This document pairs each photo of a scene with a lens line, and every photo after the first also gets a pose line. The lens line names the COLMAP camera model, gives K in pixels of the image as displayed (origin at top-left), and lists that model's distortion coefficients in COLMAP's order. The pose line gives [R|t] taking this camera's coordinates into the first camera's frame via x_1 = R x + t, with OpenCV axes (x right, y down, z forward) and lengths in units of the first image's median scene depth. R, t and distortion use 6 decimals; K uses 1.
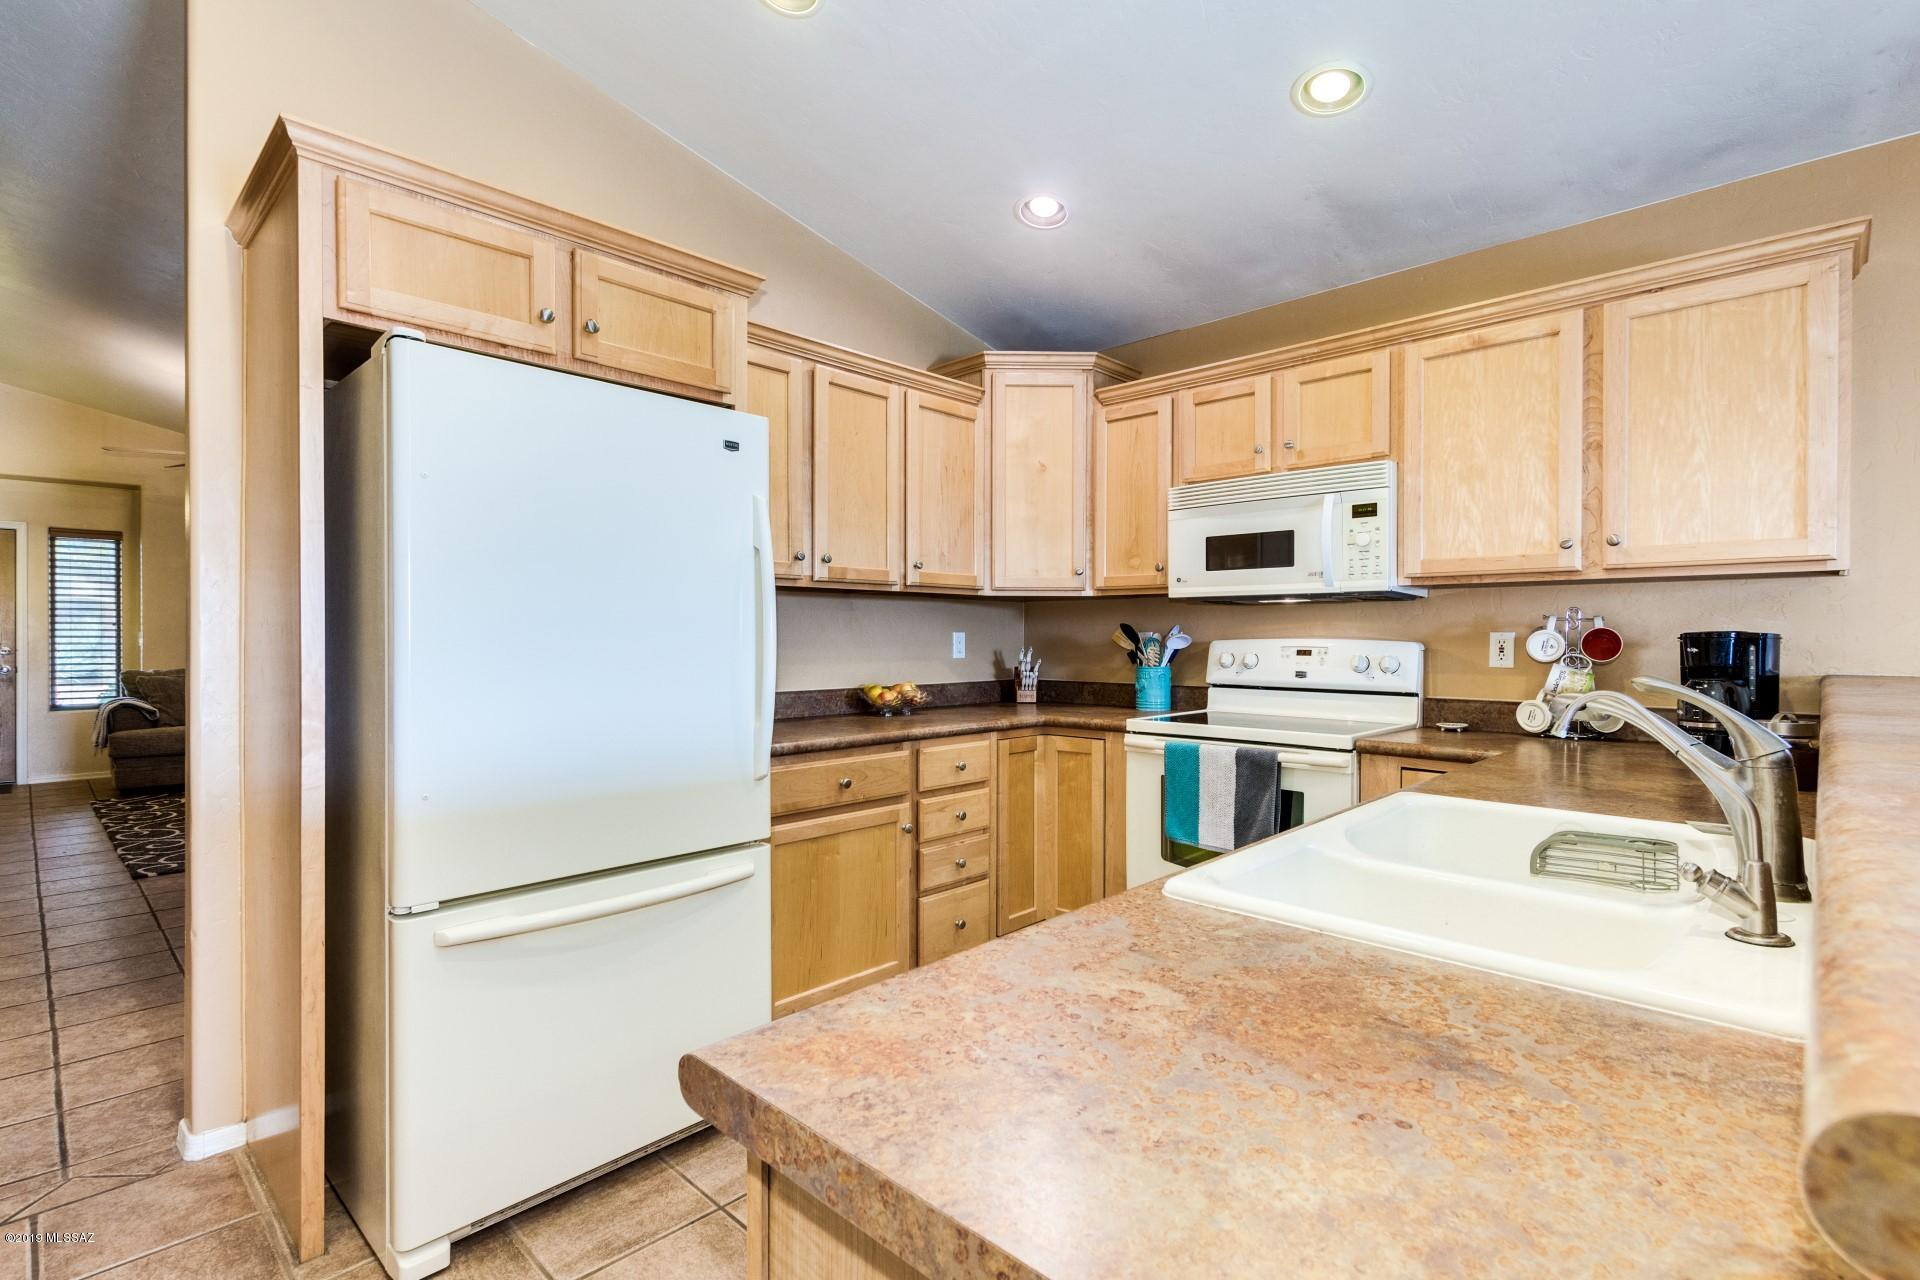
lens RADIAL K [[930.6, 0, 962.5], [0, 930.6, 639.5], [0, 0, 1]] dist [-0.003268, -0.003047]
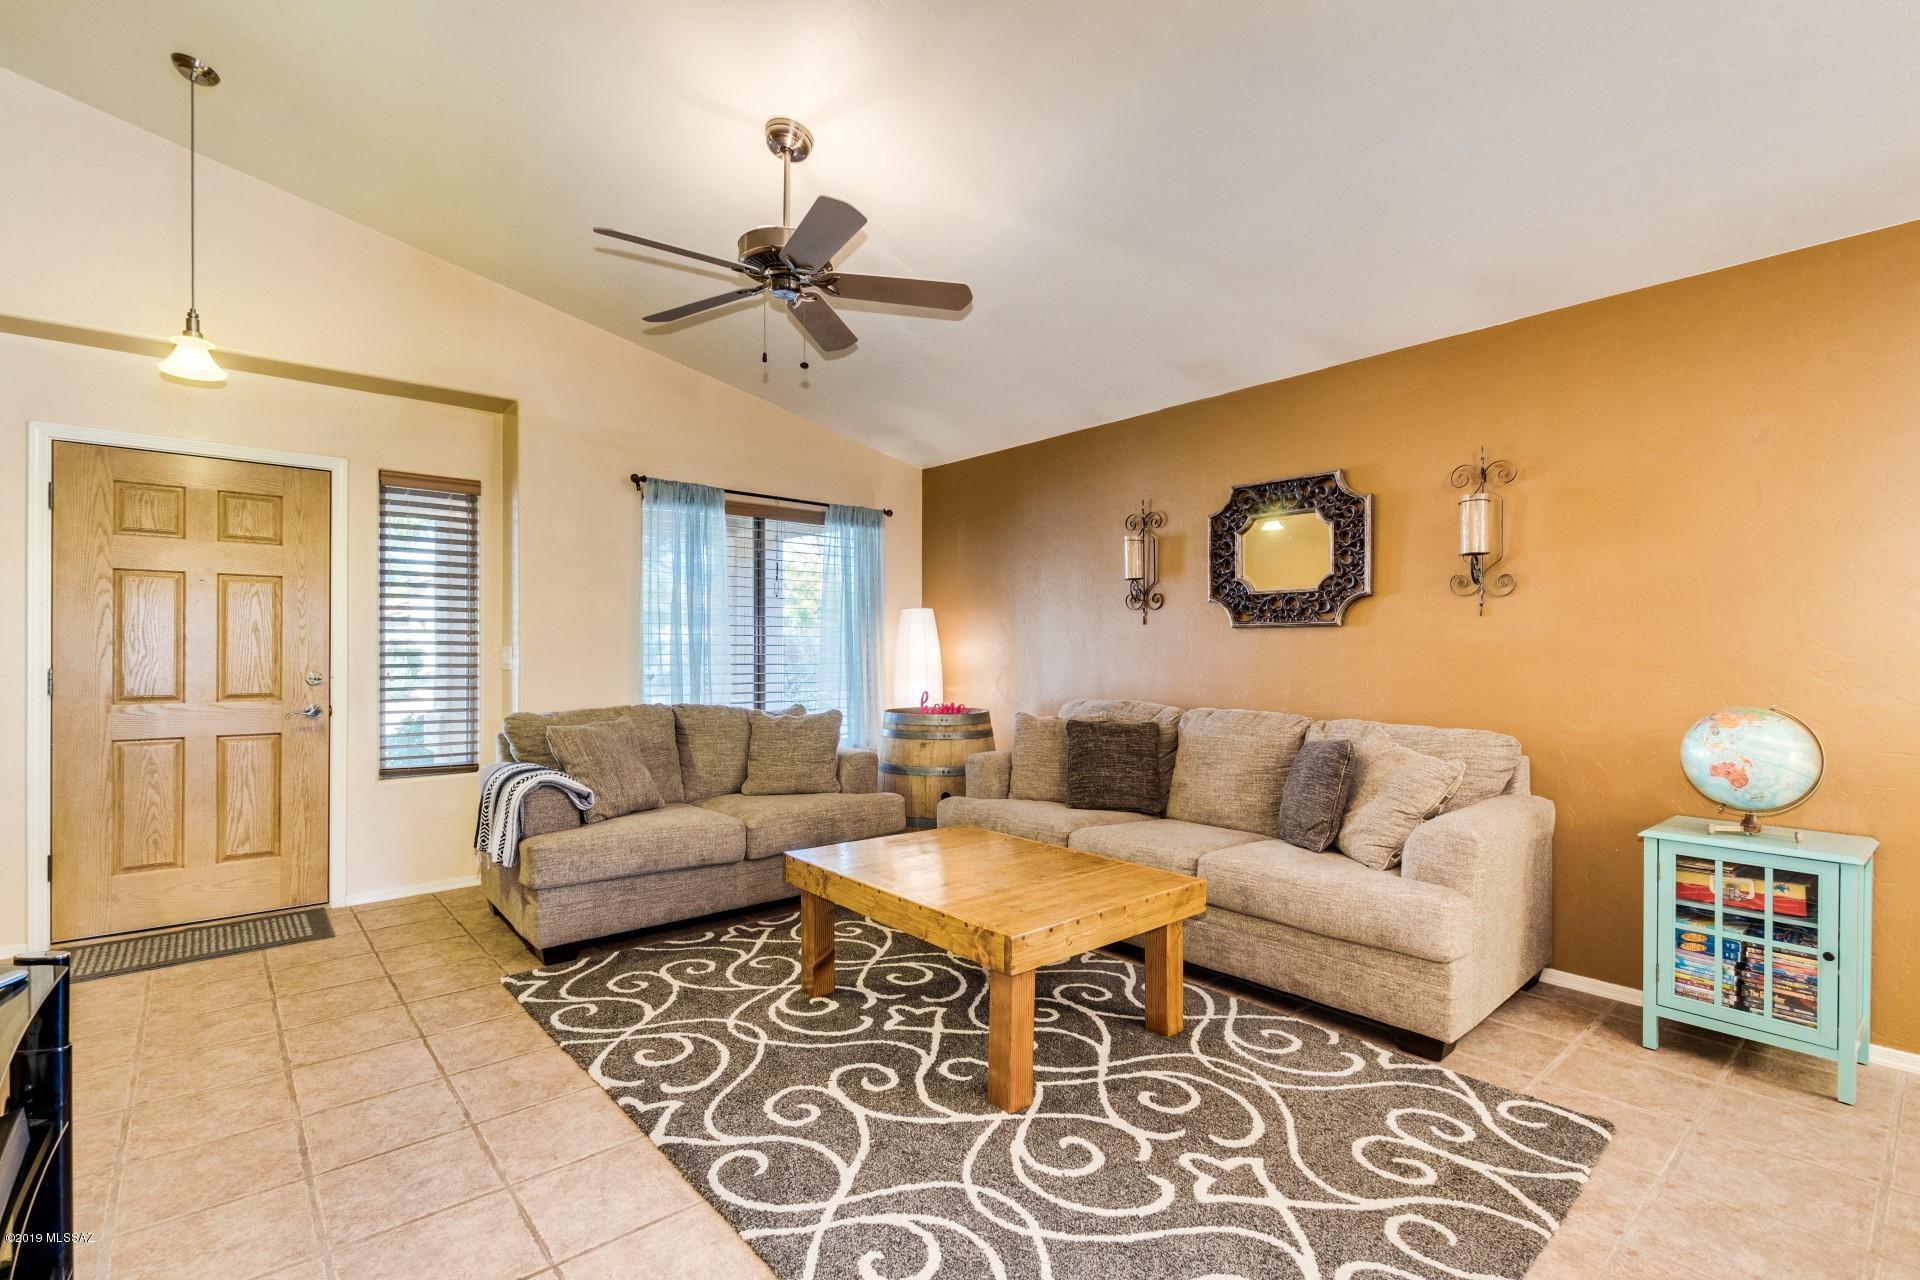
lens RADIAL K [[849.4, 0, 962.8], [0, 849.4, 646.0], [0, 0, 1]] dist [-0.016834, -0.000552]
pose [[0.996506, -0.002133, -0.083495, -1.689908], [0.001281, 0.999947, -0.010256, -0.005702], [0.083512, 0.010113, 0.996455, 1.464334]]
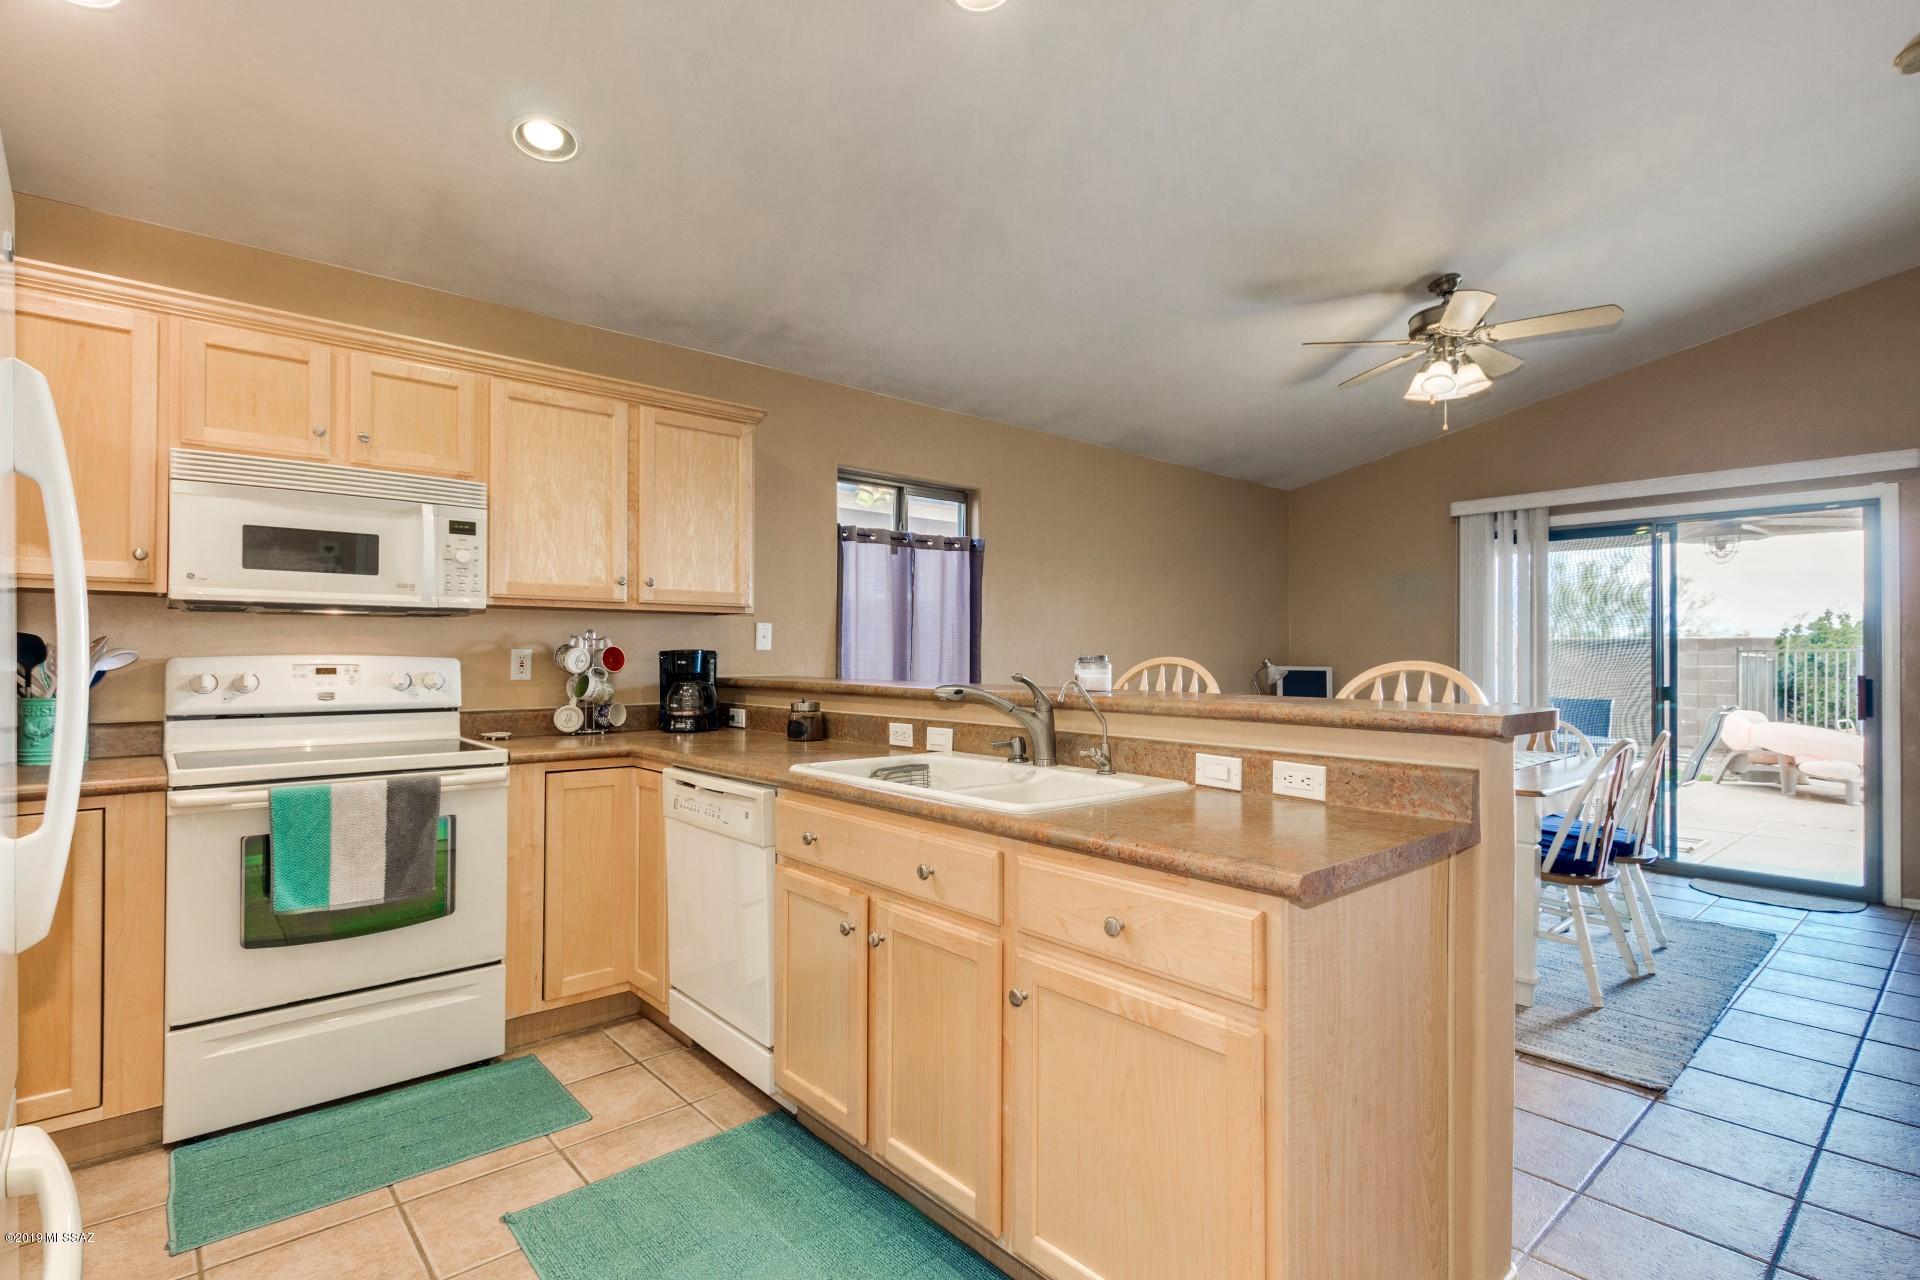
lens RADIAL K [[930.6, 0, 944.3], [0, 930.6, 643.6], [0, 0, 1]] dist [-0.003268, -0.003047]
pose [[0.058832, 0.009900, 0.998219, -0.528313], [0.002505, 0.999946, -0.010065, -0.001854], [-0.998265, 0.003093, 0.058804, 0.410795]]
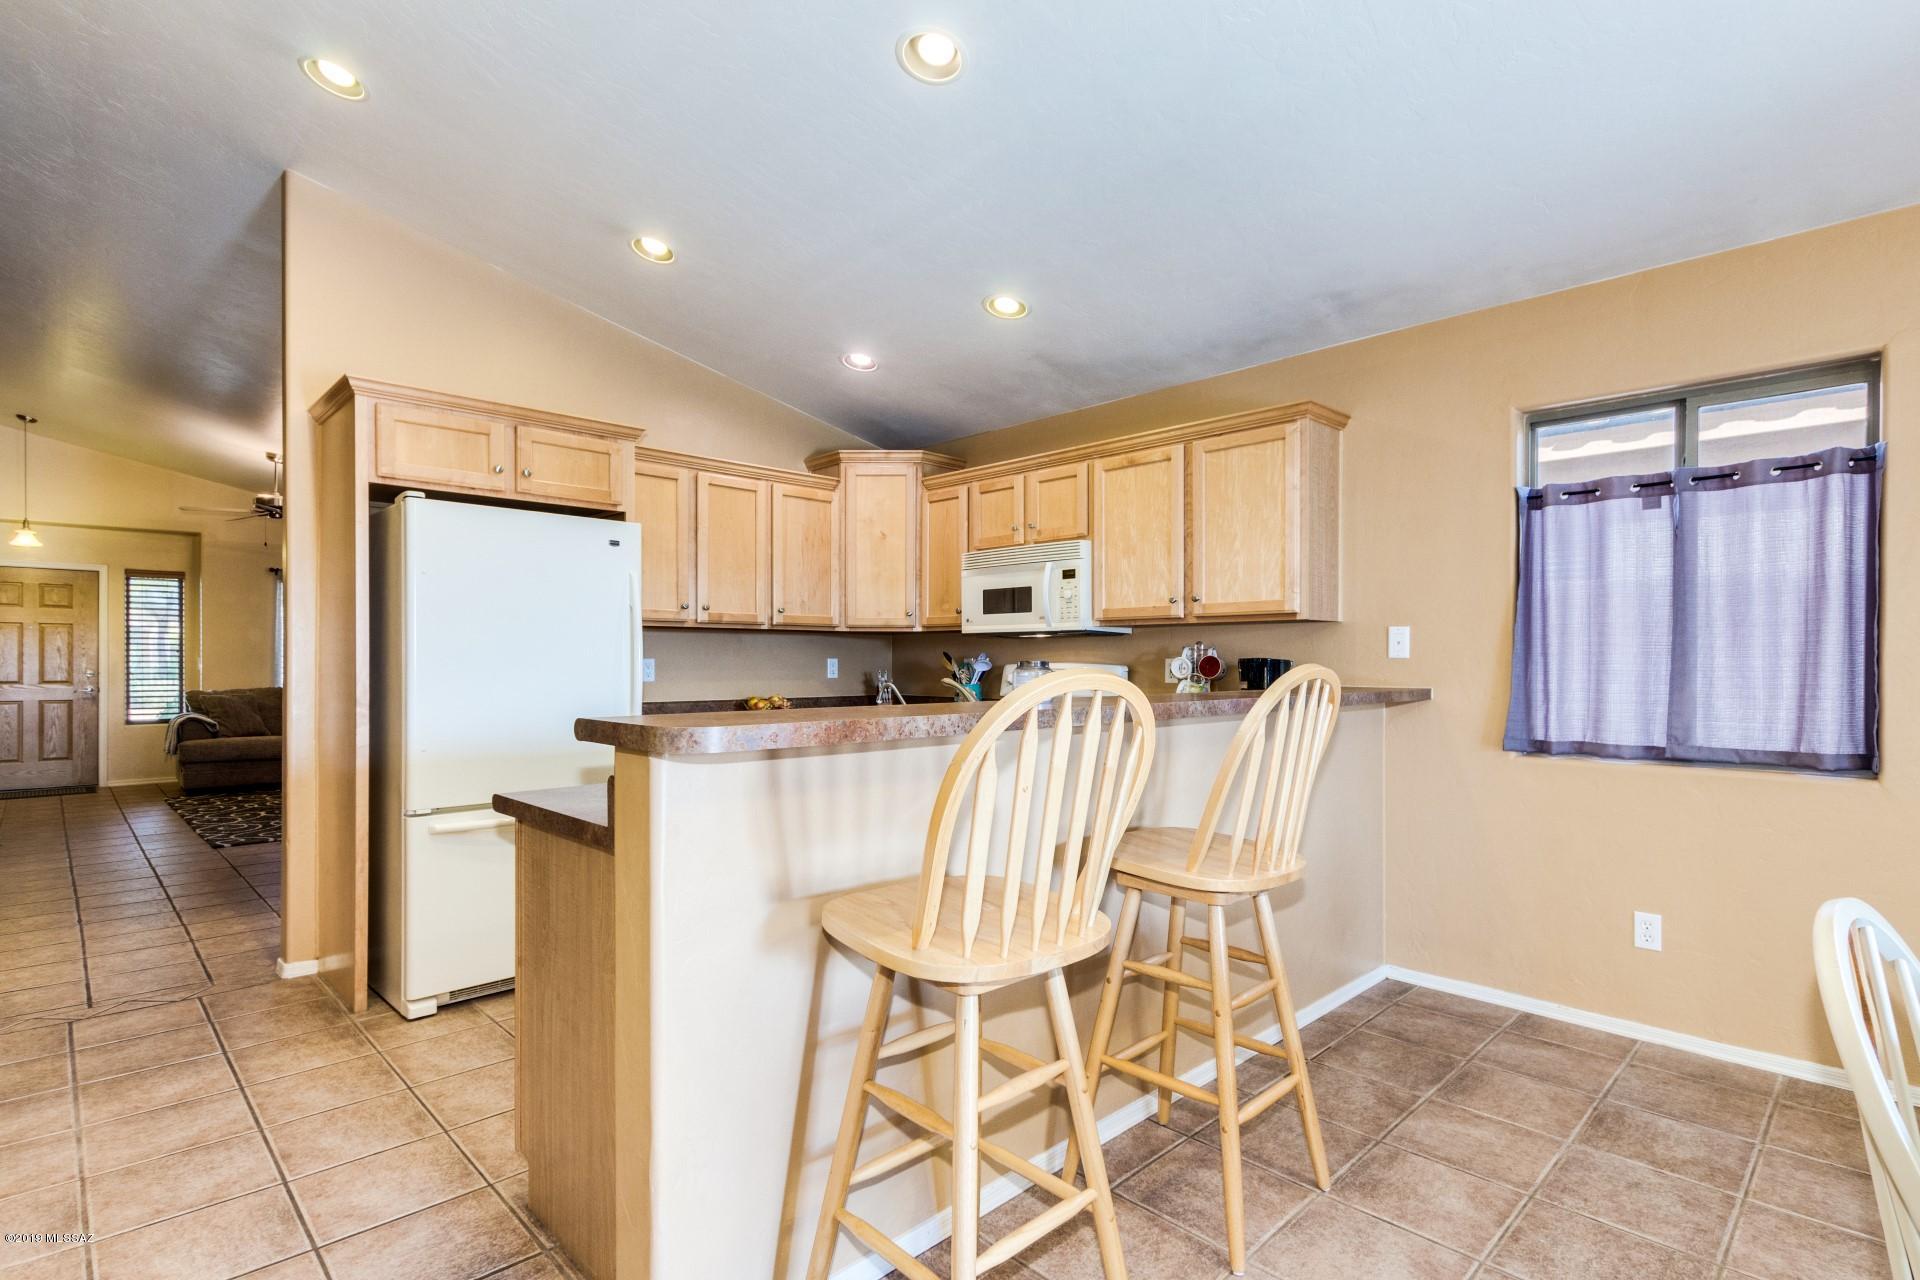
lens RADIAL K [[930.6, 0, 946.0], [0, 930.6, 660.1], [0, 0, 1]] dist [-0.003268, -0.003047]
pose [[0.999543, -0.000193, -0.030228, 0.278471], [0.000048, 0.999988, -0.004799, 0.001690], [0.030229, 0.004795, 0.999532, -0.440339]]
